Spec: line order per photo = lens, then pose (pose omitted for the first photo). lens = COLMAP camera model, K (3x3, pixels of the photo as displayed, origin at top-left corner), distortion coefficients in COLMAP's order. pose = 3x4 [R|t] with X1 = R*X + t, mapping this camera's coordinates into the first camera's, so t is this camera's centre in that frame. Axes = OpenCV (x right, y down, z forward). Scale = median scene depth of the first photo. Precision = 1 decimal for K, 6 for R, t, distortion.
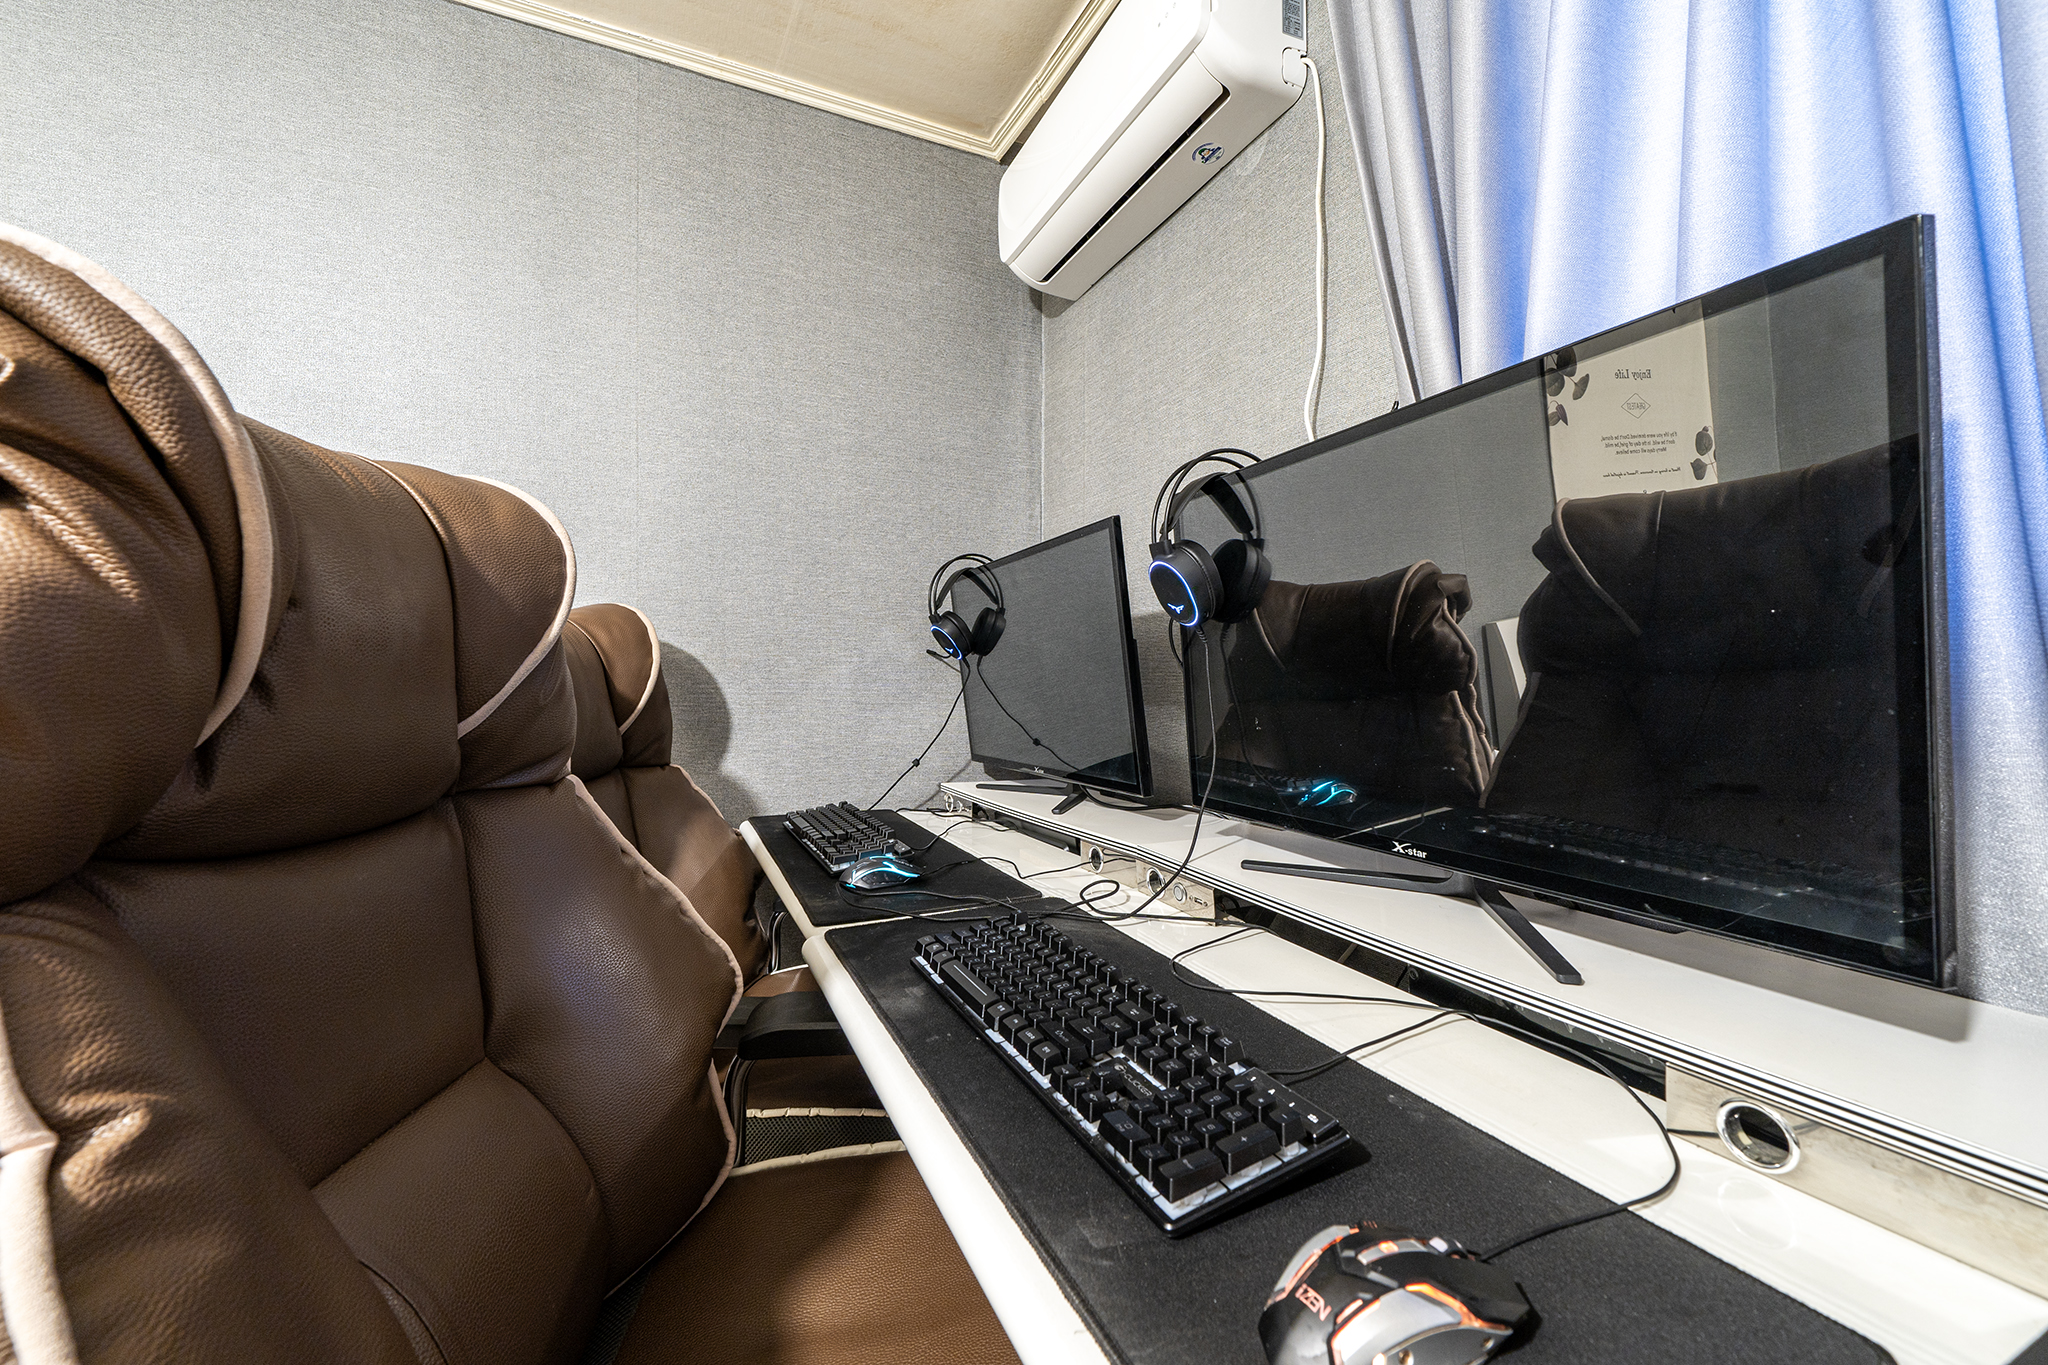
lens RADIAL K [[821.7, 0, 1024.0], [0, 821.7, 682.5], [0, 0, 1]] dist [0.000226, 0.000032]
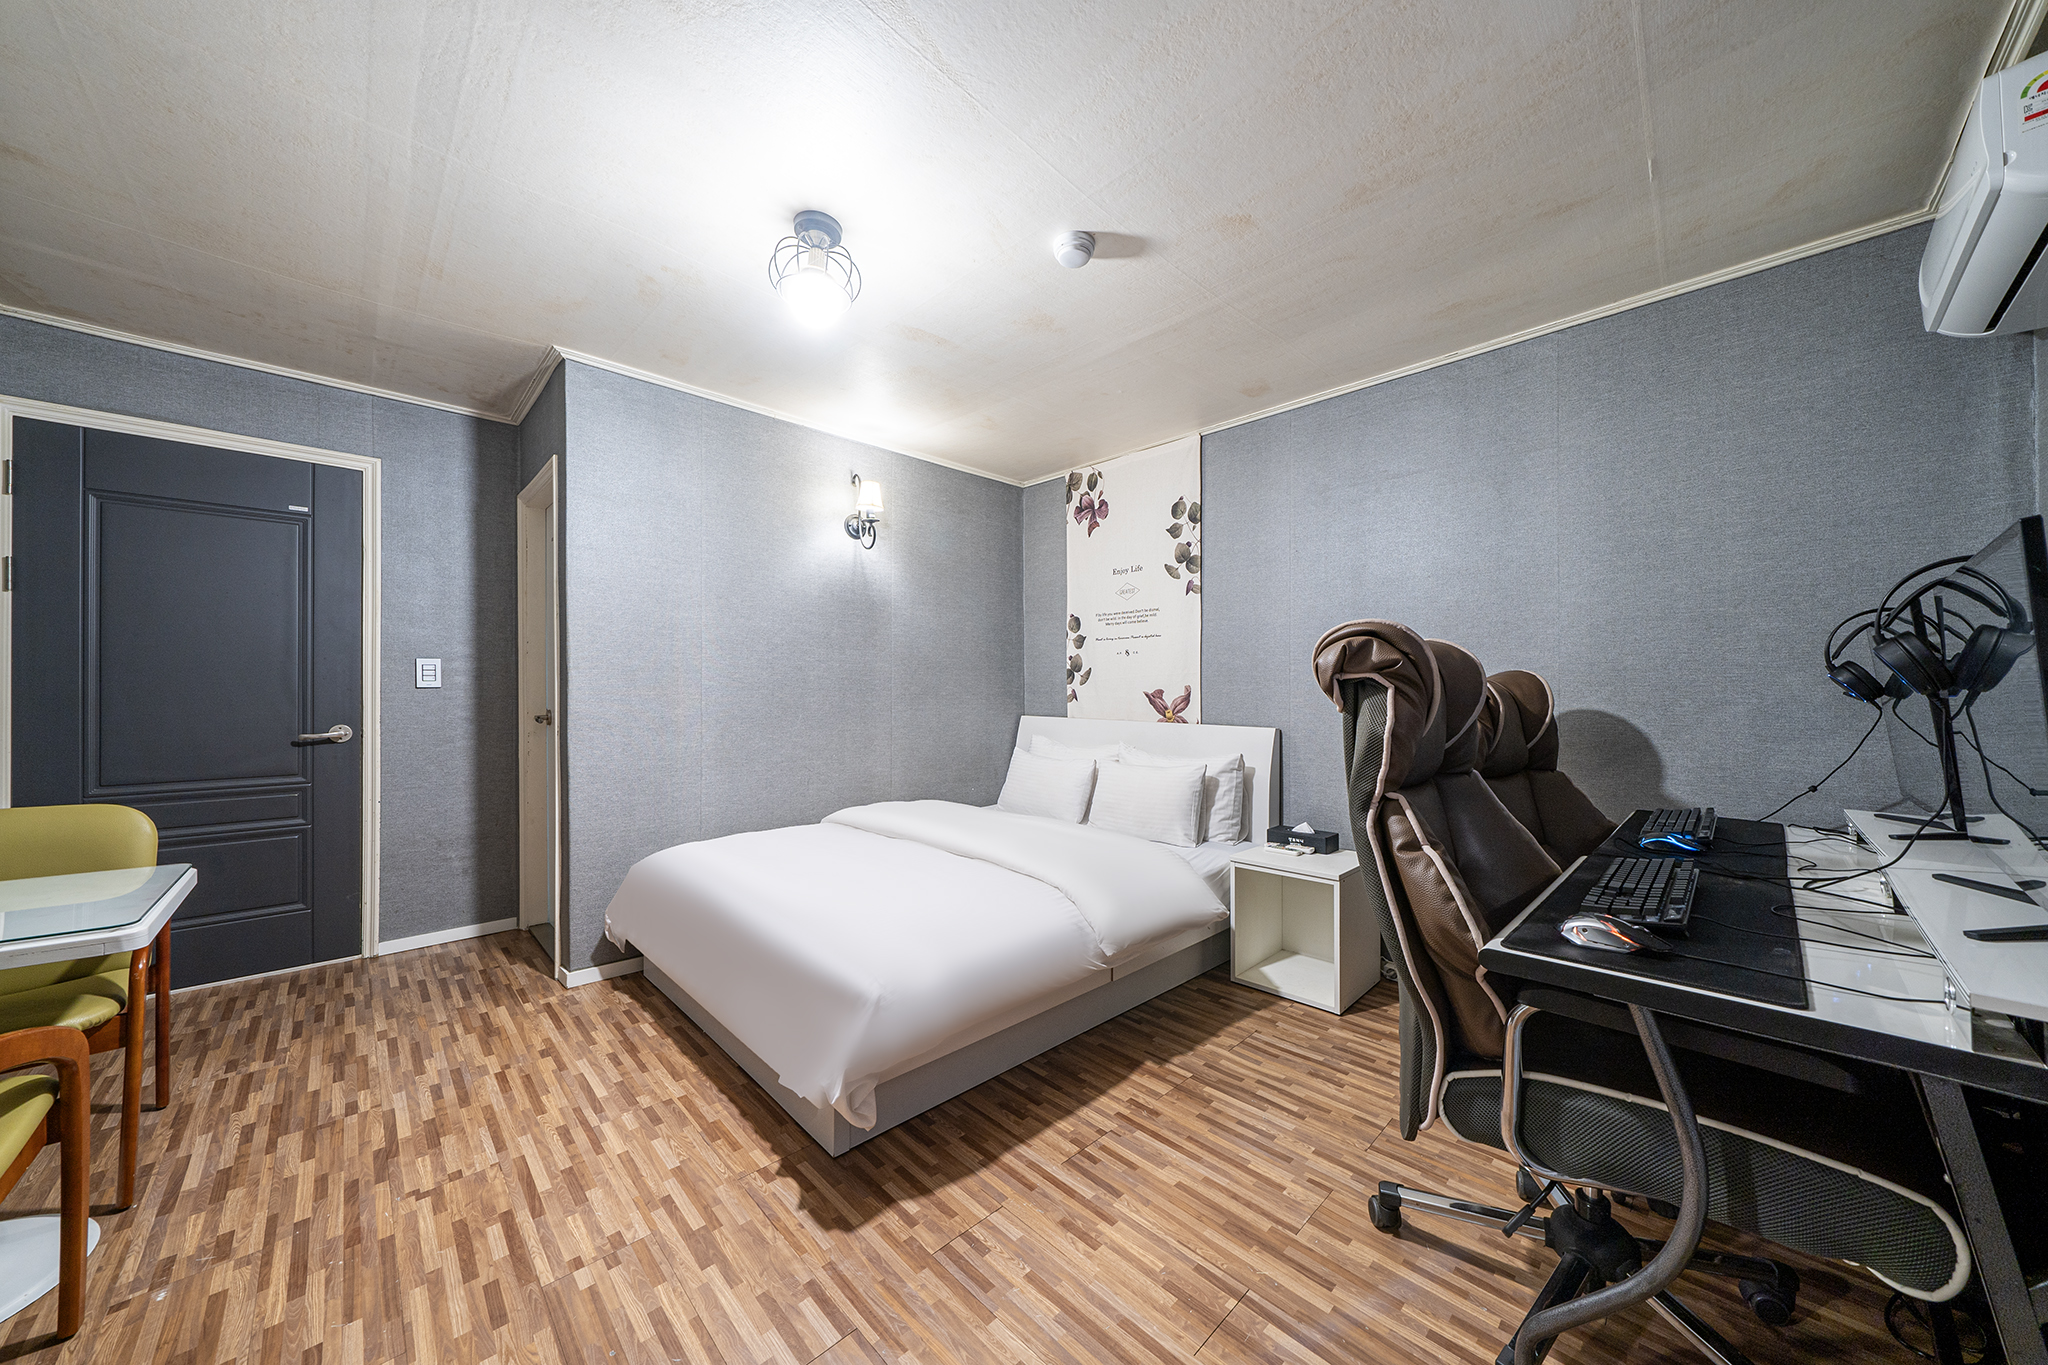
lens RADIAL K [[714.5, 0, 1023.6], [0, 714.5, 691.2], [0, 0, 1]] dist [-0.000793, -0.000186]
pose [[0.330203, -0.004619, -0.943899, 0.469098], [0.000402, 0.999989, -0.004753, -0.039067], [0.943910, 0.001190, 0.330201, -0.425010]]
